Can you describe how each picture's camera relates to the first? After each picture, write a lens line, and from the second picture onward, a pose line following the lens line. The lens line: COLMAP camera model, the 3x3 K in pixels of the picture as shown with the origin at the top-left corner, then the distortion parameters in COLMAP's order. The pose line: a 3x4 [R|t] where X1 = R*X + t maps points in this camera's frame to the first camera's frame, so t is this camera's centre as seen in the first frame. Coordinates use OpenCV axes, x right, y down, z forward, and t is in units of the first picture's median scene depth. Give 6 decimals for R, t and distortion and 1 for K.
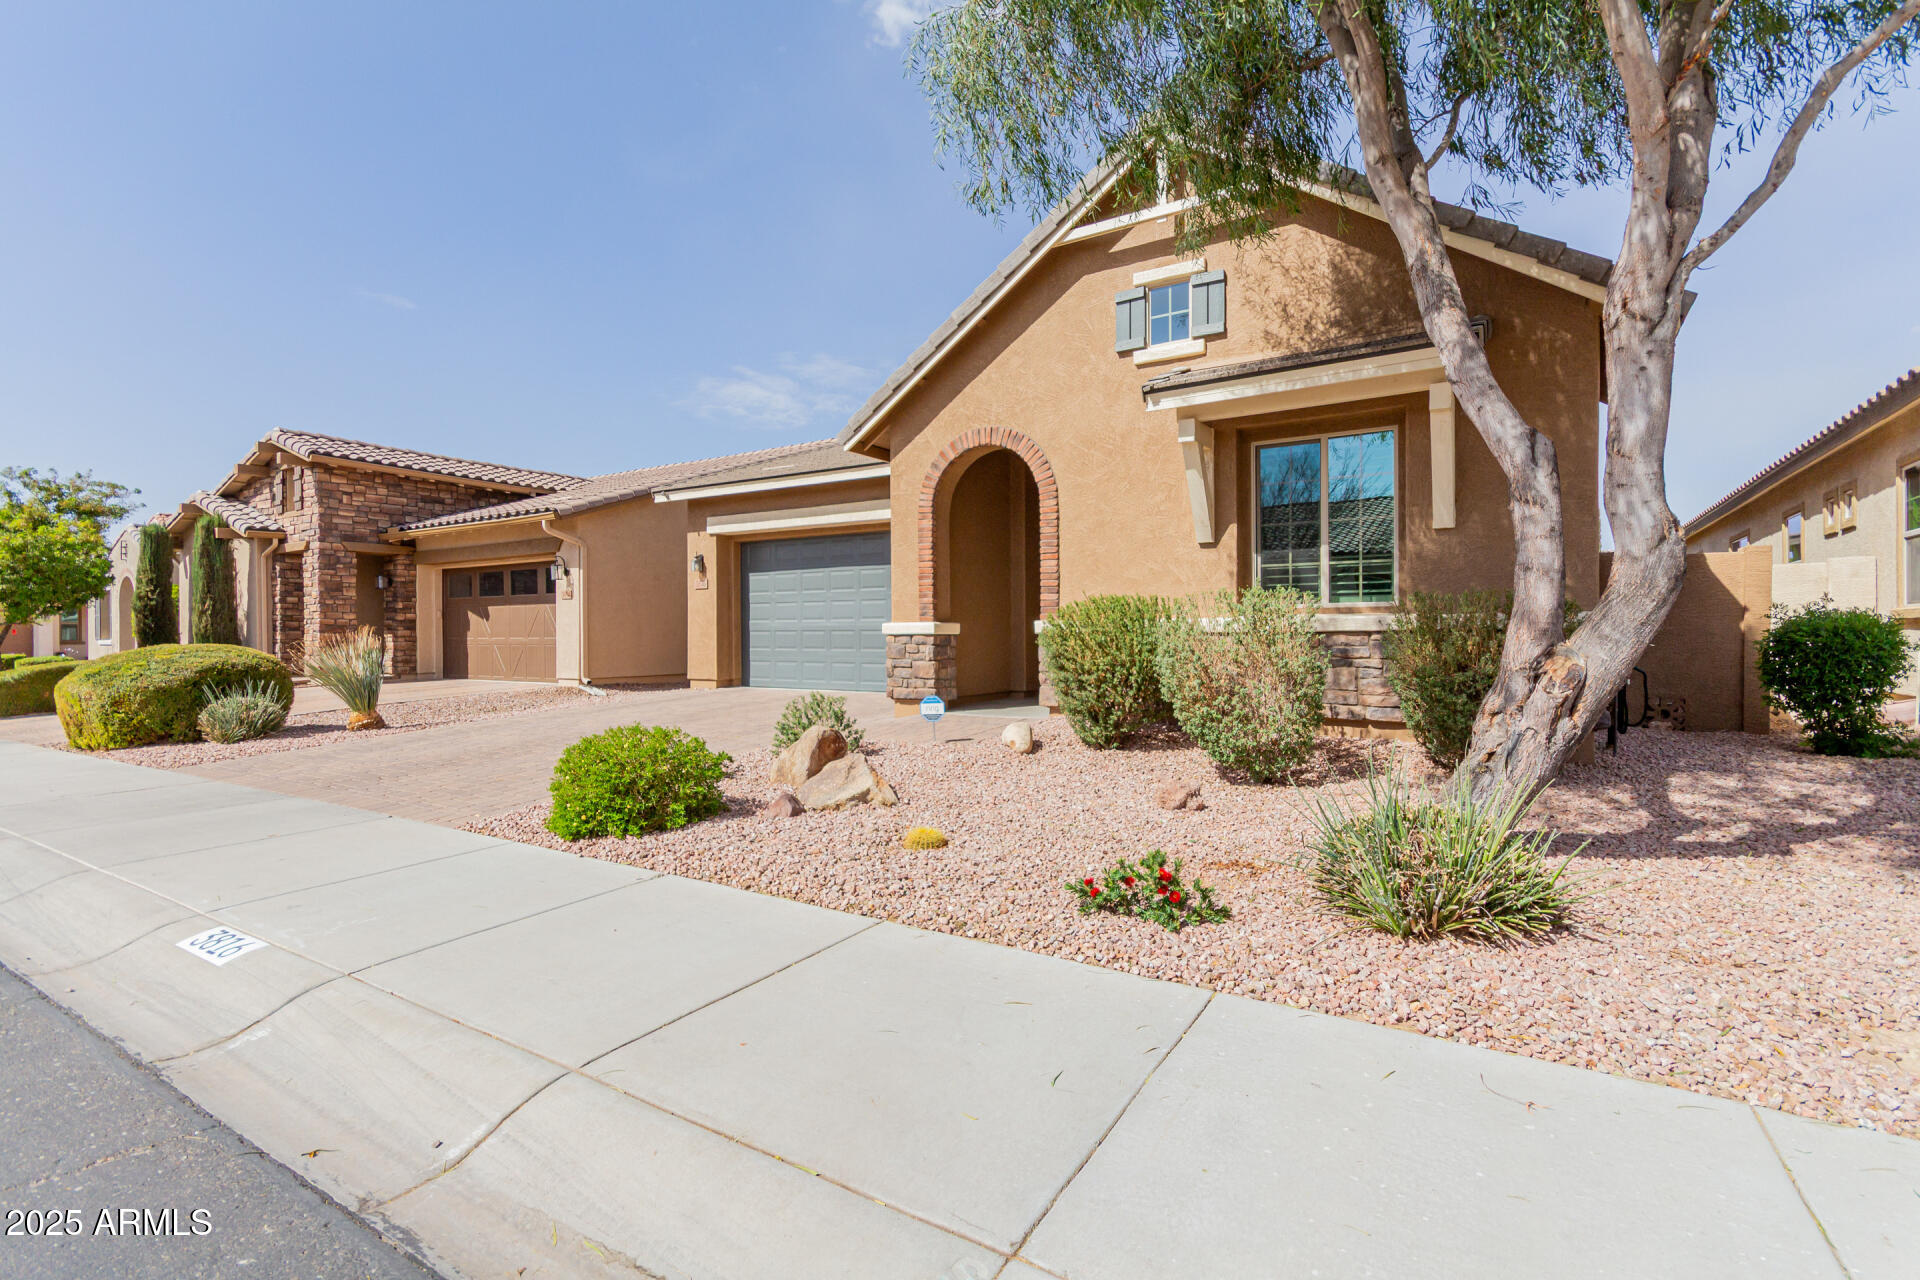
lens RADIAL K [[900.7, 0, 950.4], [0, 900.7, 634.3], [0, 0, 1]] dist [0.010370, 0.000742]
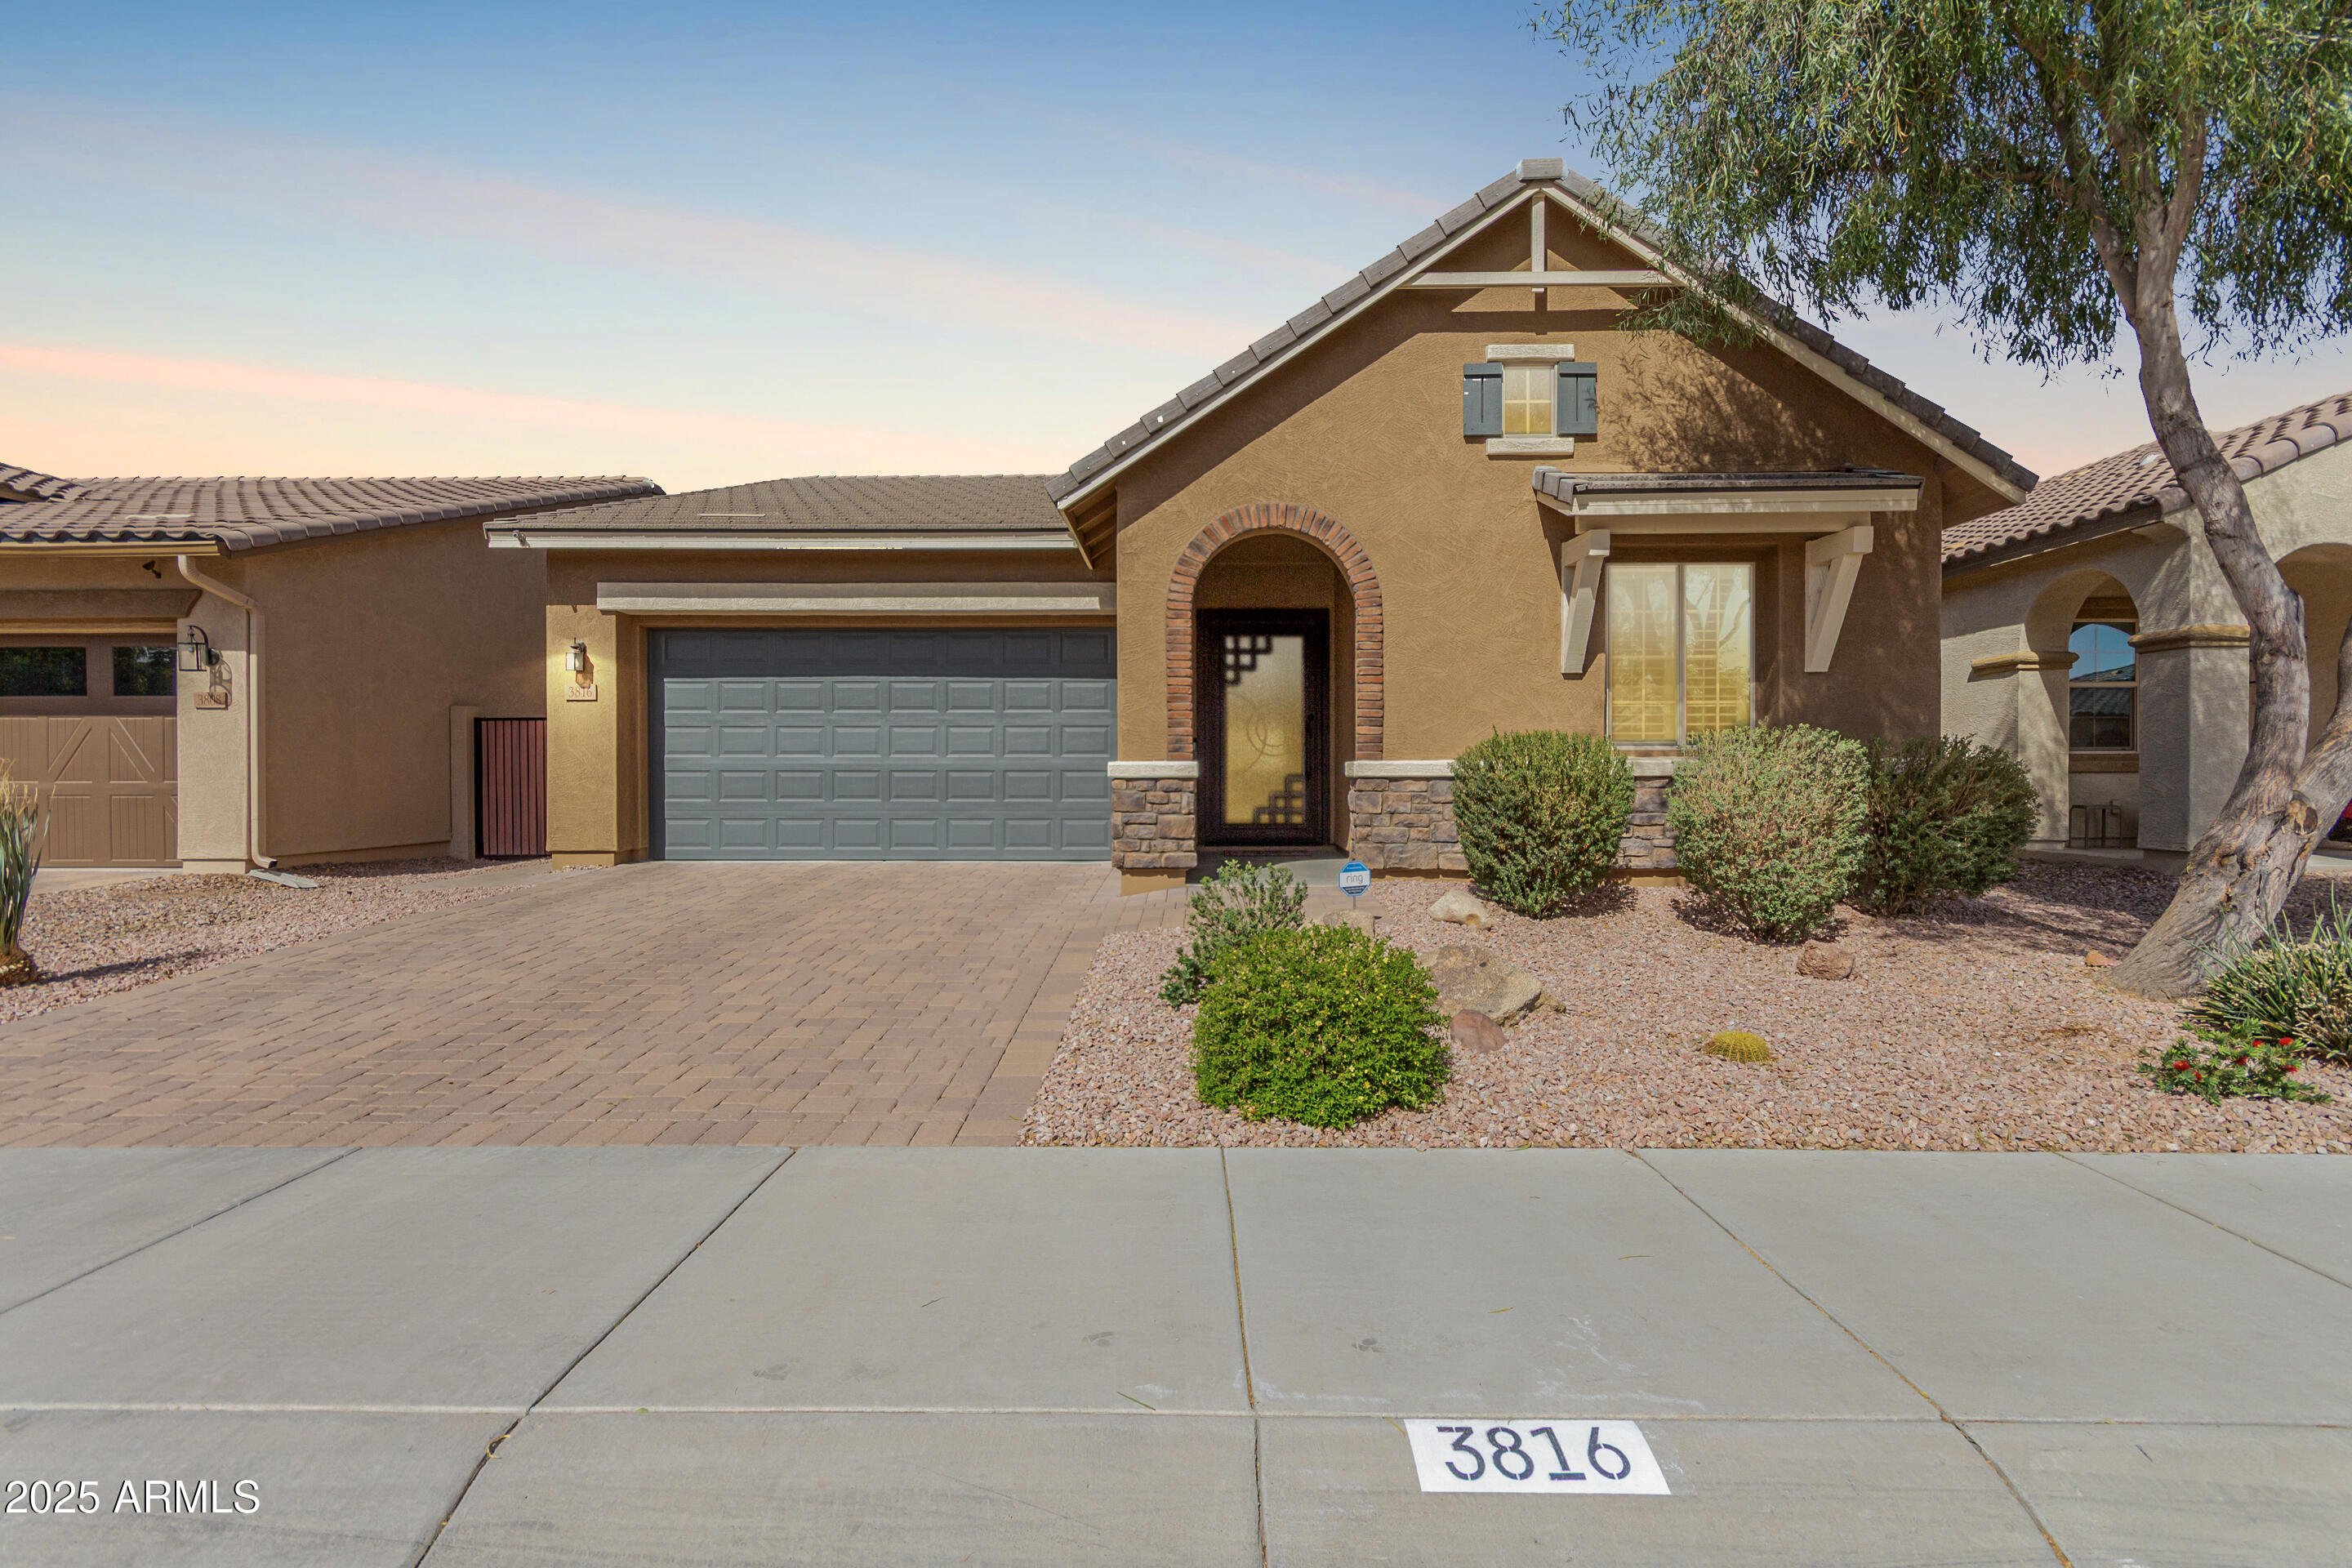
lens RADIAL K [[1103.4, 0, 1176.9], [0, 1103.4, 778.3], [0, 0, 1]] dist [0.010370, 0.000742]
pose [[0.847530, 0.003309, 0.530737, -0.496924], [-0.003024, 0.999994, -0.001404, 0.001750], [-0.530738, -0.000415, 0.847536, 0.248374]]
